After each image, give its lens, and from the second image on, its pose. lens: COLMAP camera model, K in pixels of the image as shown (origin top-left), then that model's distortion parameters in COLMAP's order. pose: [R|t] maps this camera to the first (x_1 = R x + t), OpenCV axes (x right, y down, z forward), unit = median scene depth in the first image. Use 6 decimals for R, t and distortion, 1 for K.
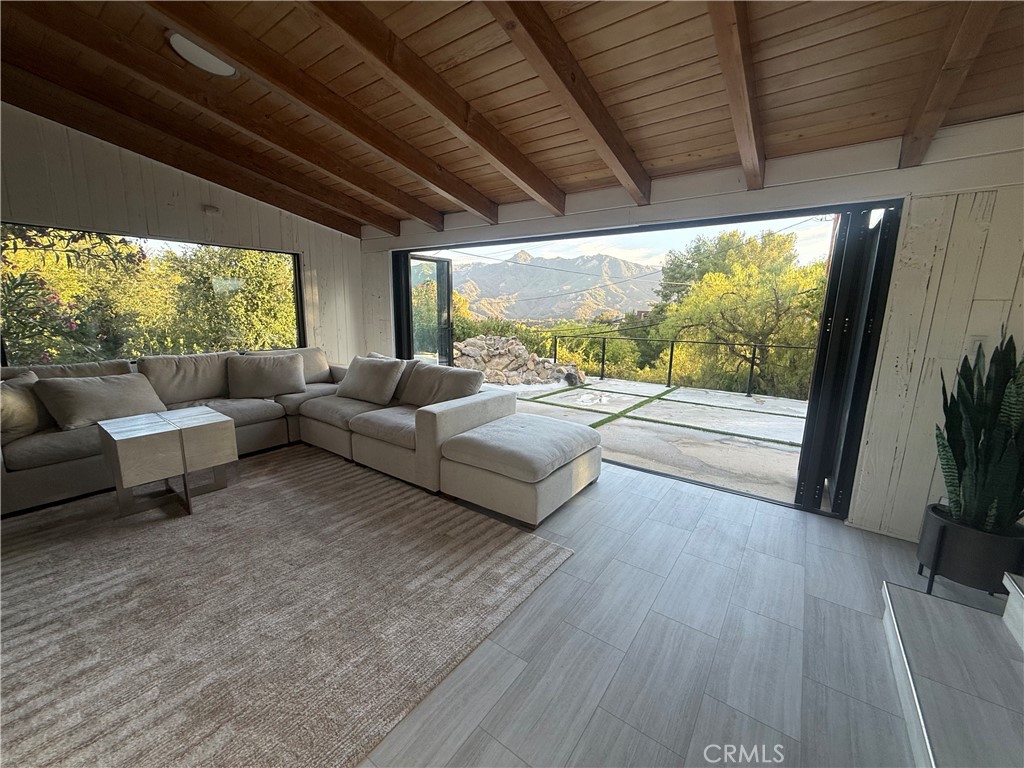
lens RADIAL K [[413.6, 0, 510.0], [0, 413.6, 384.2], [0, 0, 1]] dist [-0.000637, -0.000009]
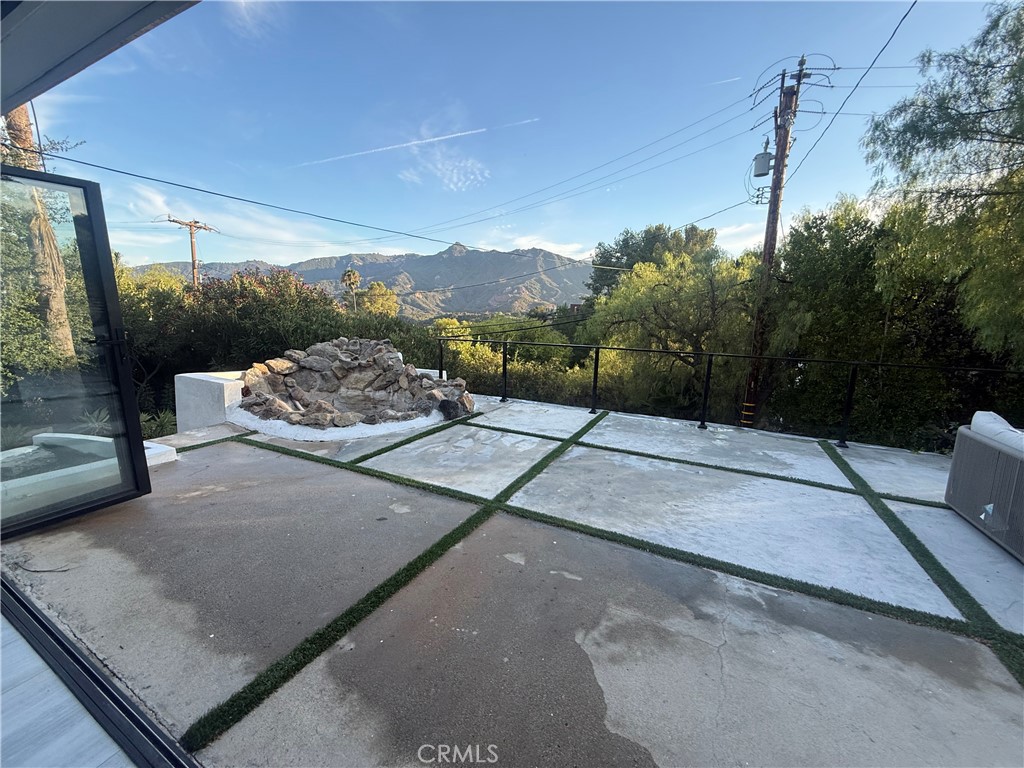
lens RADIAL K [[414.2, 0, 513.6], [0, 414.2, 380.4], [0, 0, 1]] dist [-0.001211, 0.000002]
pose [[0.987643, -0.025906, 0.154566, 0.326380], [0.024864, 0.999653, 0.008671, -0.131943], [-0.154737, -0.004721, 0.987944, 0.749150]]
